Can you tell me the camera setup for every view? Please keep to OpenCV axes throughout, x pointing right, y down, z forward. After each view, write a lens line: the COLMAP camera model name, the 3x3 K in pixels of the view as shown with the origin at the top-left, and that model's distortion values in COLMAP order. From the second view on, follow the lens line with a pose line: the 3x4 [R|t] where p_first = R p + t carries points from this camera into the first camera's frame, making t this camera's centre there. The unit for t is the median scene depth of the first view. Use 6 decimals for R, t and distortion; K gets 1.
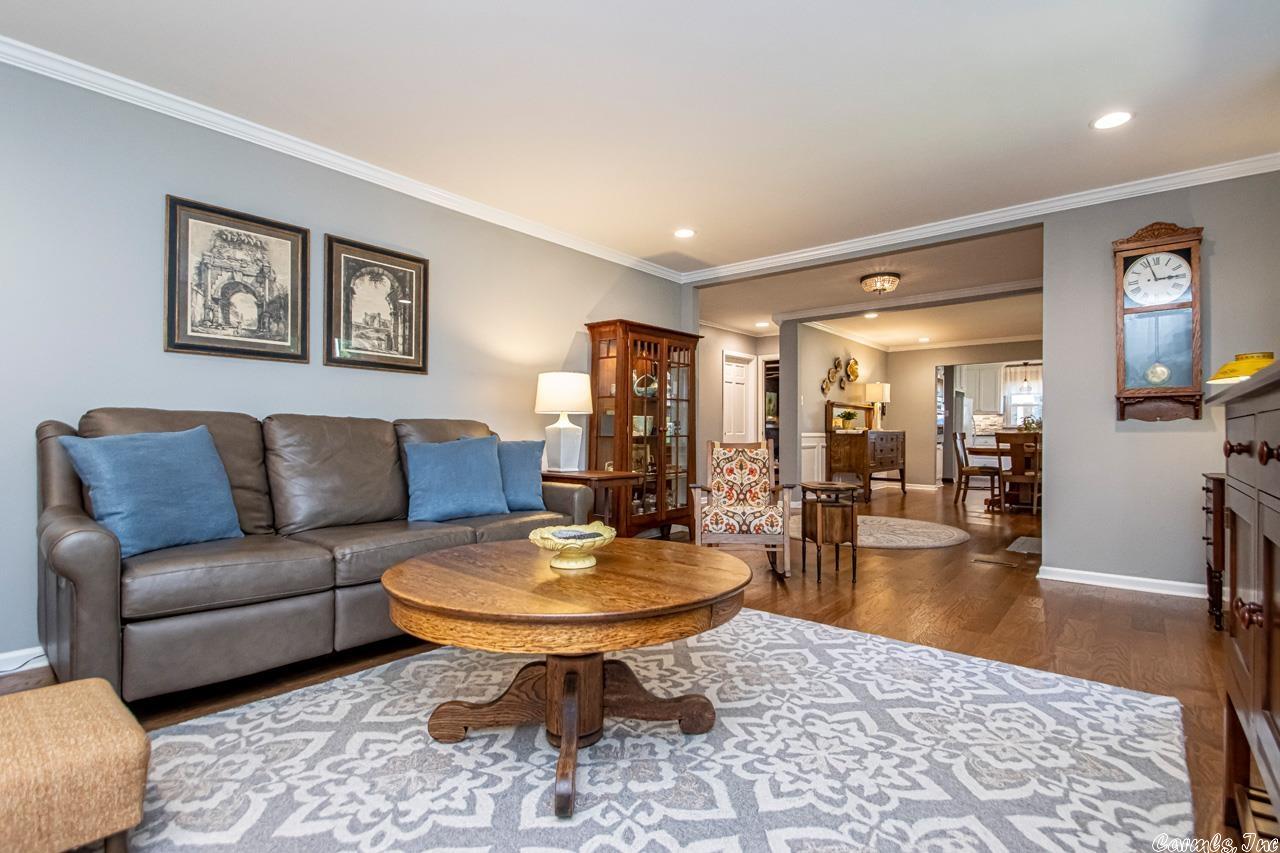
lens RADIAL K [[595.1, 0, 644.8], [0, 595.1, 434.0], [0, 0, 1]] dist [0.012625, -0.012997]
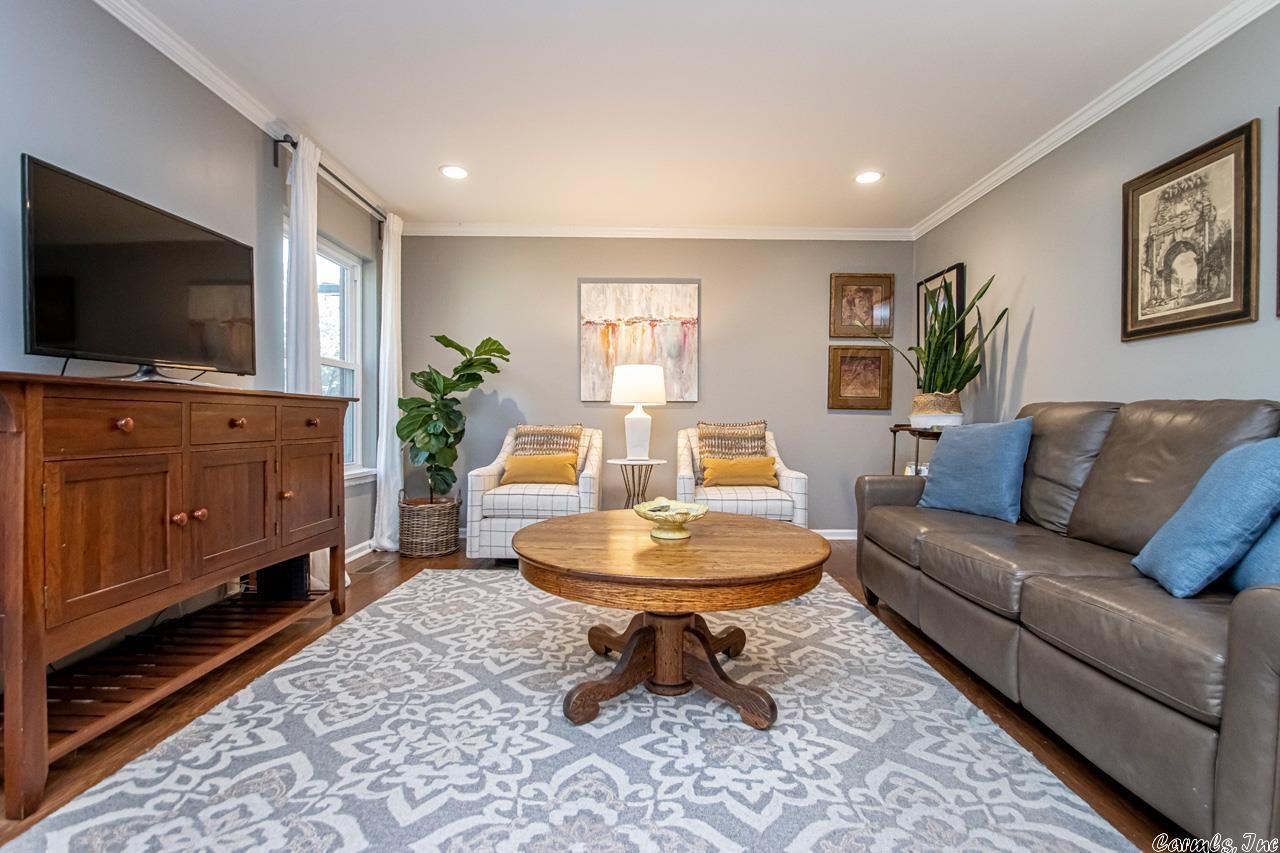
lens RADIAL K [[595.1, 0, 642.5], [0, 595.1, 422.4], [0, 0, 1]] dist [0.012625, -0.012997]
pose [[-0.767227, -0.008149, -0.641324, 0.480034], [-0.013982, 0.999894, 0.004021, 0.001922], [0.641223, 0.012052, -0.767260, 1.353618]]
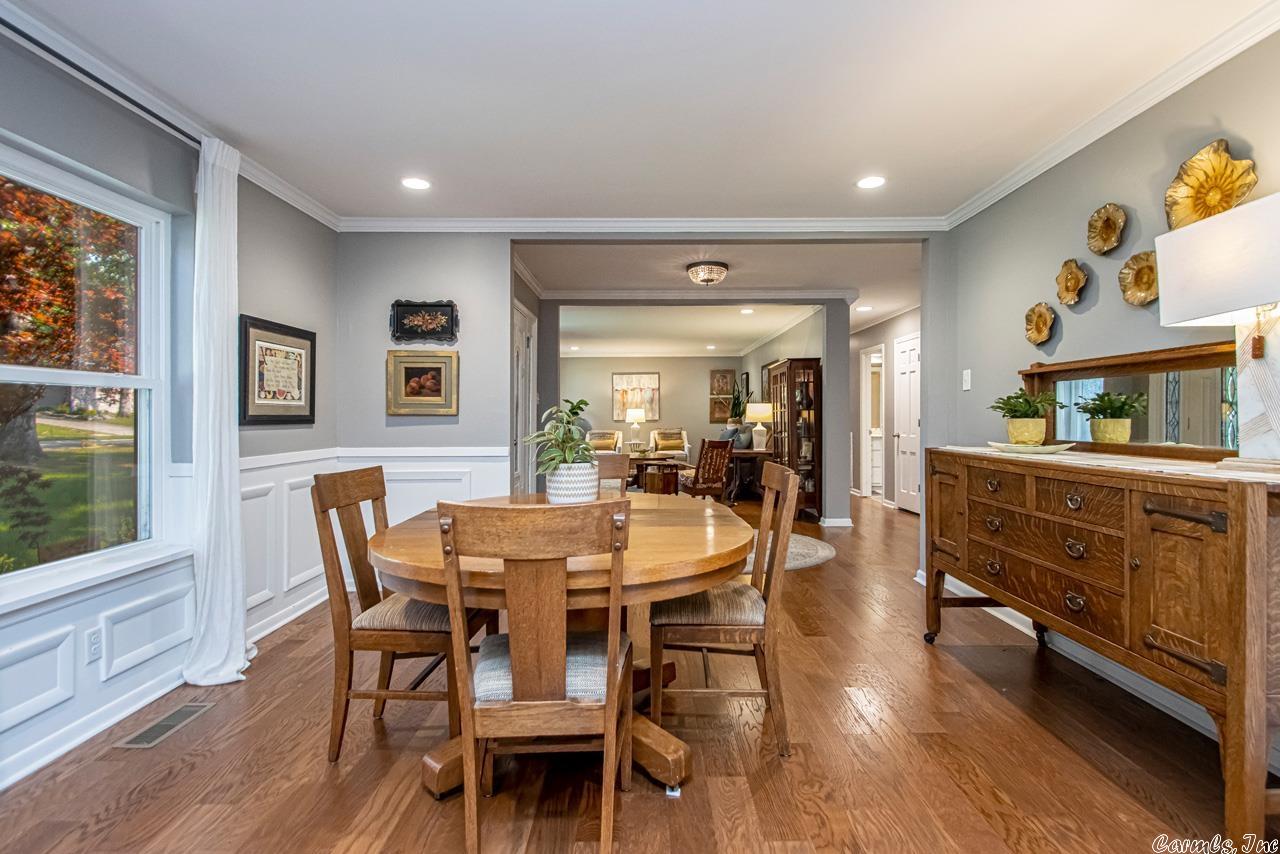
lens RADIAL K [[595.1, 0, 648.5], [0, 595.1, 418.7], [0, 0, 1]] dist [0.012625, -0.012997]
pose [[-0.760722, -0.001003, -0.649077, 2.427352], [-0.003507, 0.999991, 0.002565, -0.085511], [0.649069, 0.004228, -0.760718, 3.750518]]
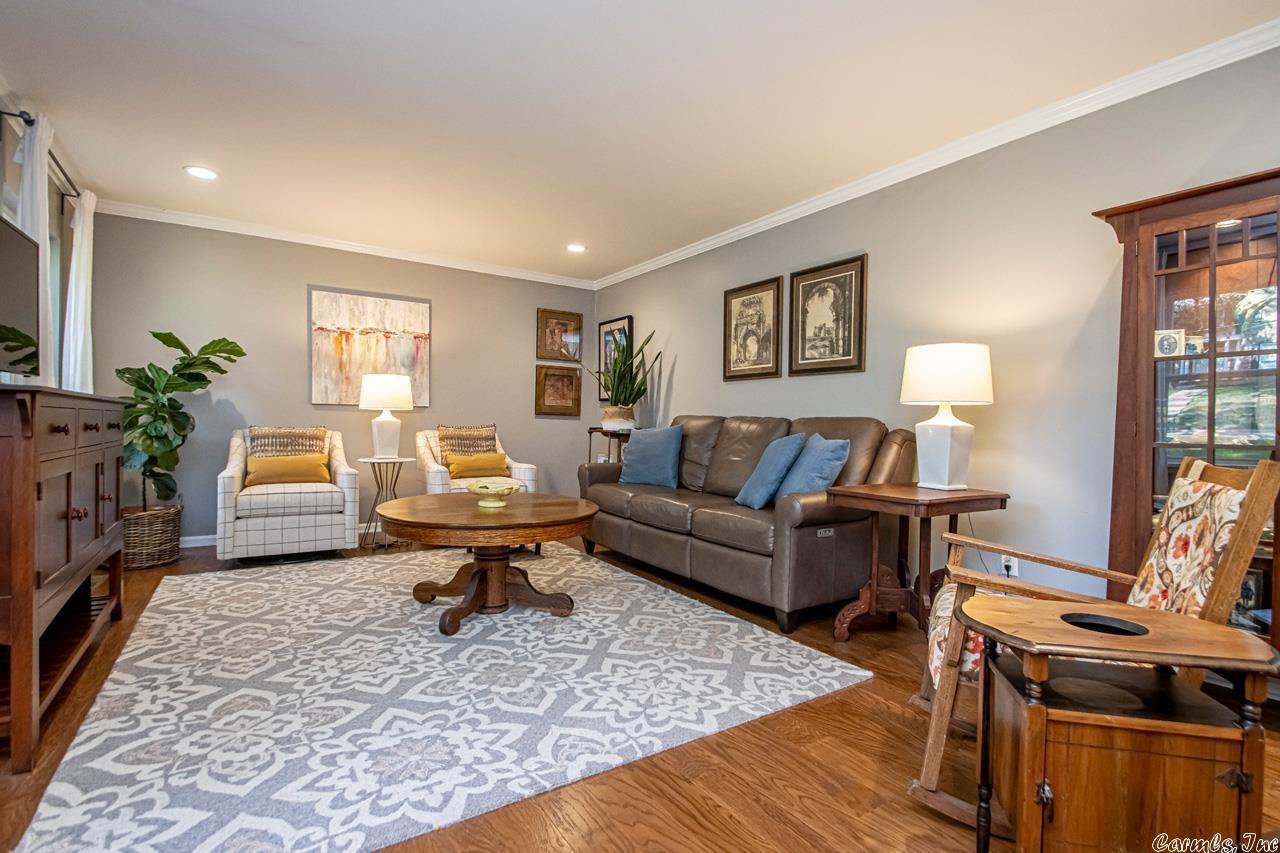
lens RADIAL K [[595.1, 0, 640.6], [0, 595.1, 417.2], [0, 0, 1]] dist [0.012625, -0.012997]
pose [[-0.287629, -0.023310, -0.957458, 0.988856], [-0.020817, 0.999620, -0.018082, 0.000529], [0.957516, 0.014731, -0.288005, 1.371104]]
